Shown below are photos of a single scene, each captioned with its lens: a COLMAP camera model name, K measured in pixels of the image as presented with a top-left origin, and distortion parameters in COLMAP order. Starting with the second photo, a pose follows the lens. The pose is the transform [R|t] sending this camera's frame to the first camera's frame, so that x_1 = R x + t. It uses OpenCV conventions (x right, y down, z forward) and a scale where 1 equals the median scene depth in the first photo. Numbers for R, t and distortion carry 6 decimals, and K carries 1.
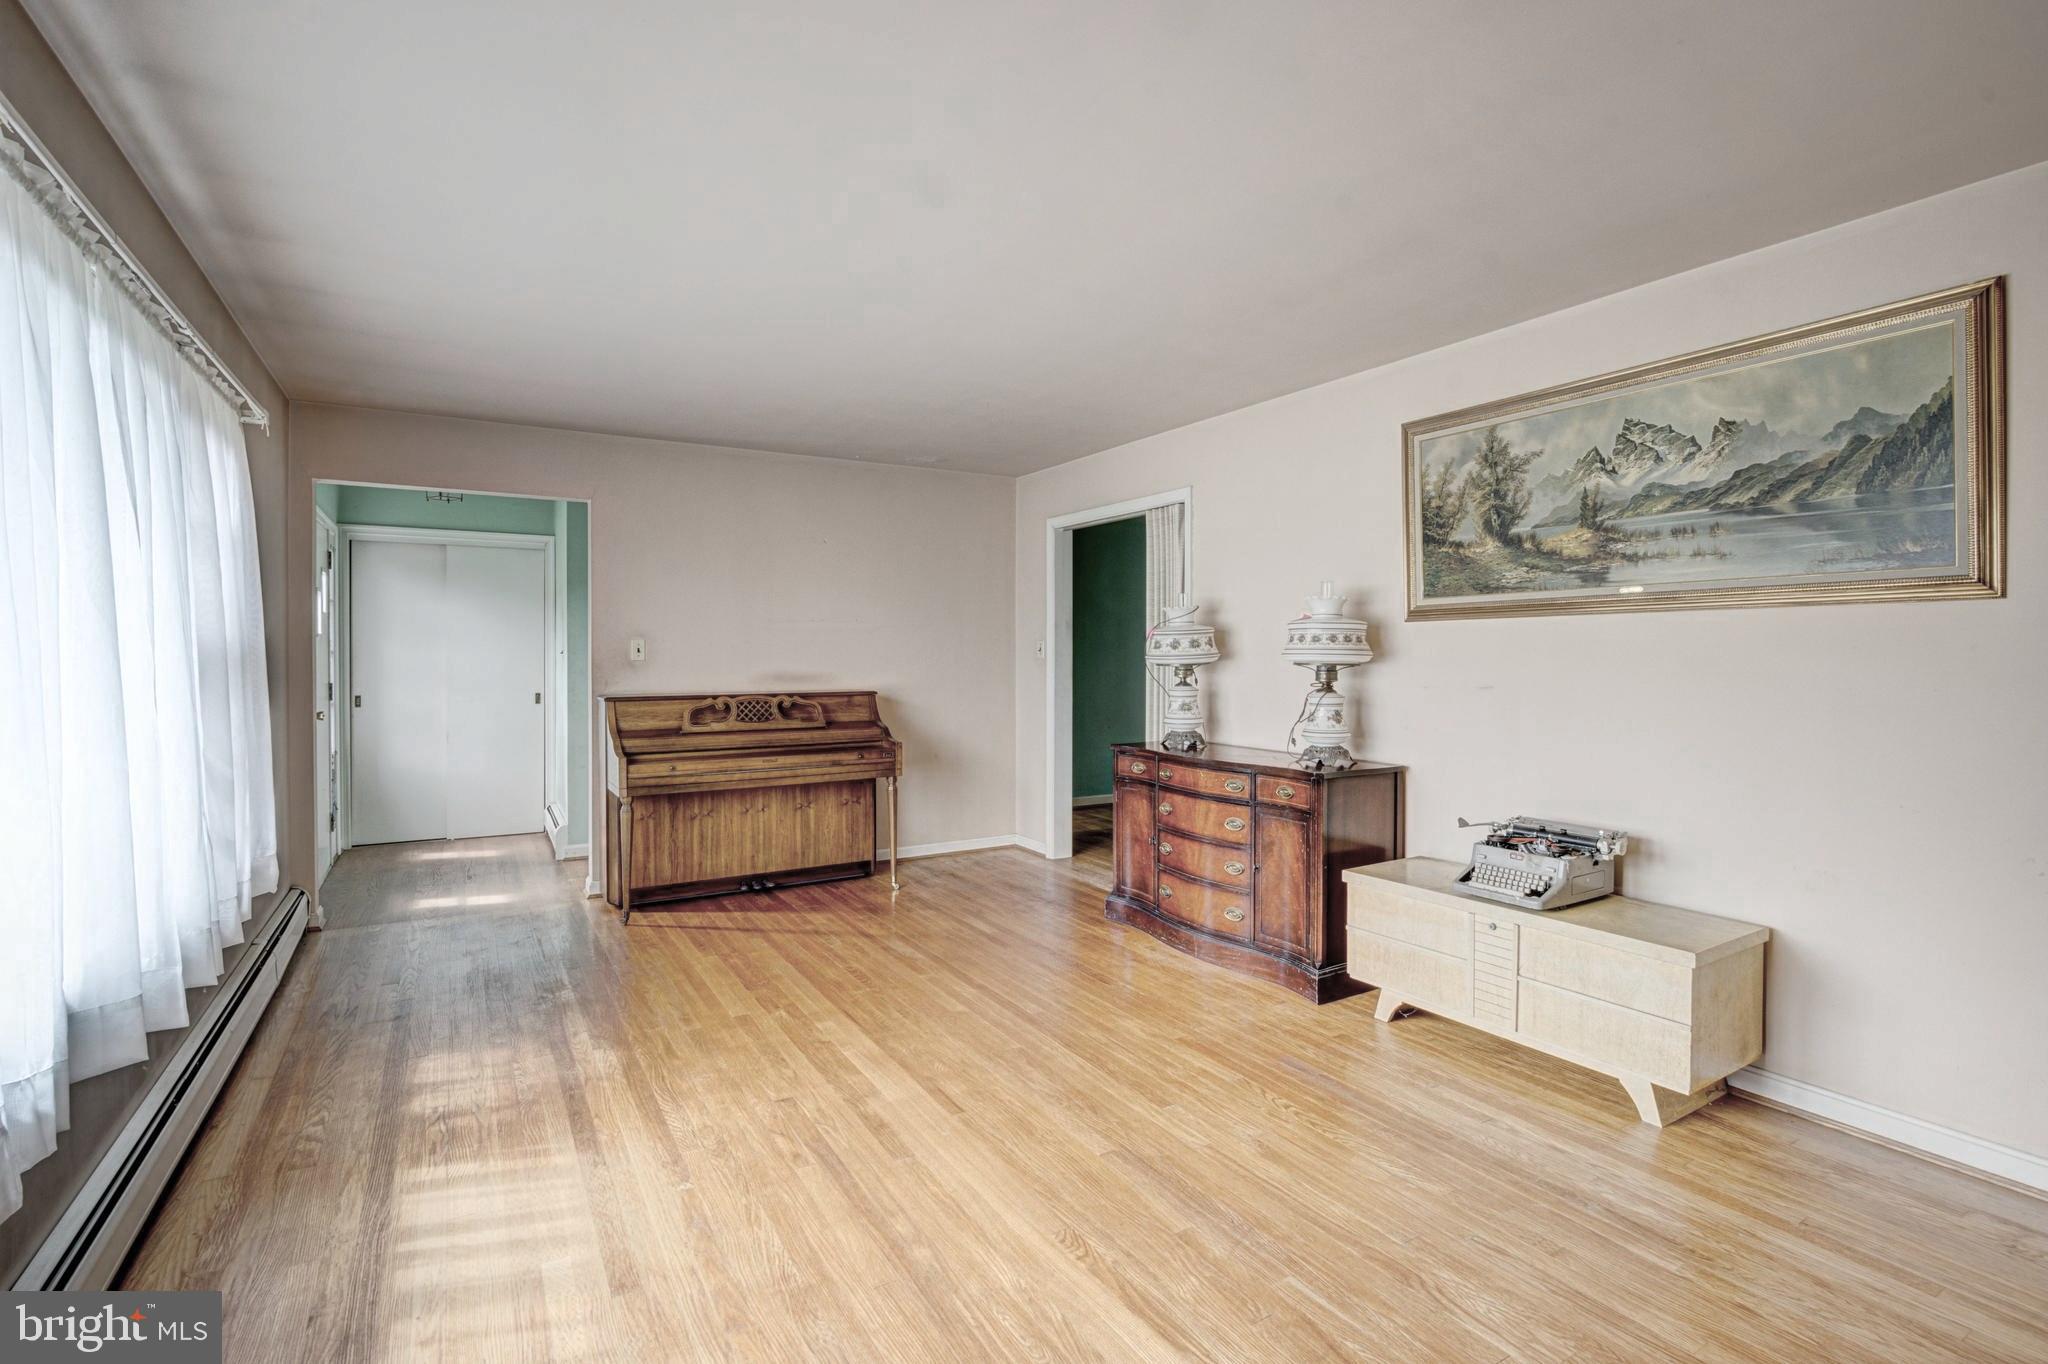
lens RADIAL K [[955.4, 0, 1023.9], [0, 955.4, 678.1], [0, 0, 1]] dist [-0.015229, 0.002310]
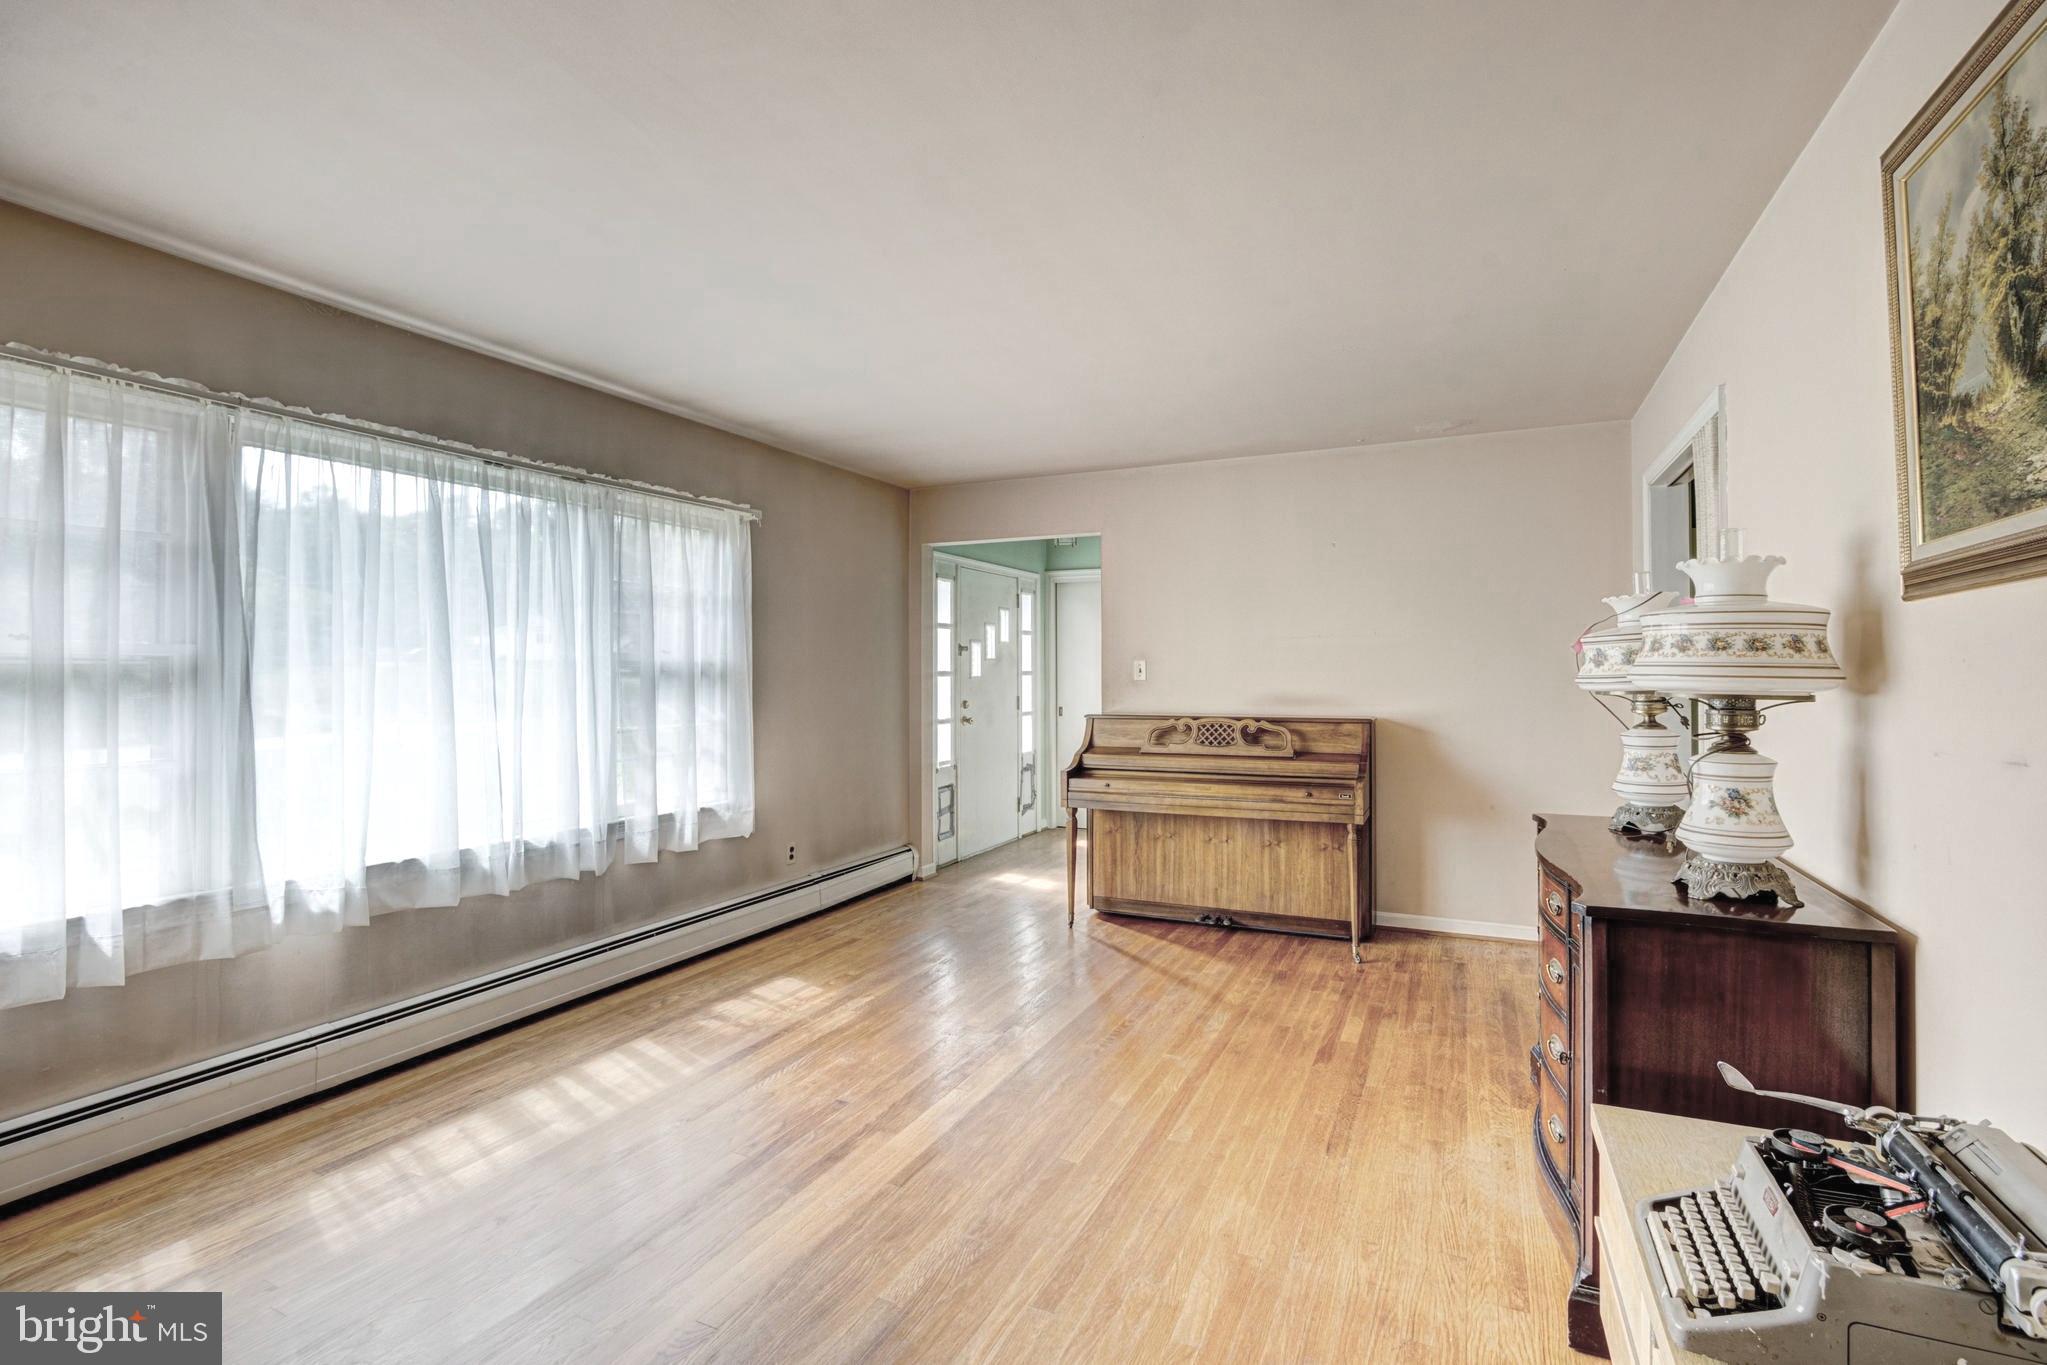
lens RADIAL K [[954.9, 0, 1014.9], [0, 954.9, 674.2], [0, 0, 1]] dist [-0.015229, 0.002310]
pose [[0.549237, -0.000265, -0.835667, 0.454166], [-0.019797, 0.999715, -0.013329, -0.009888], [0.835432, 0.023865, 0.549075, 0.359885]]
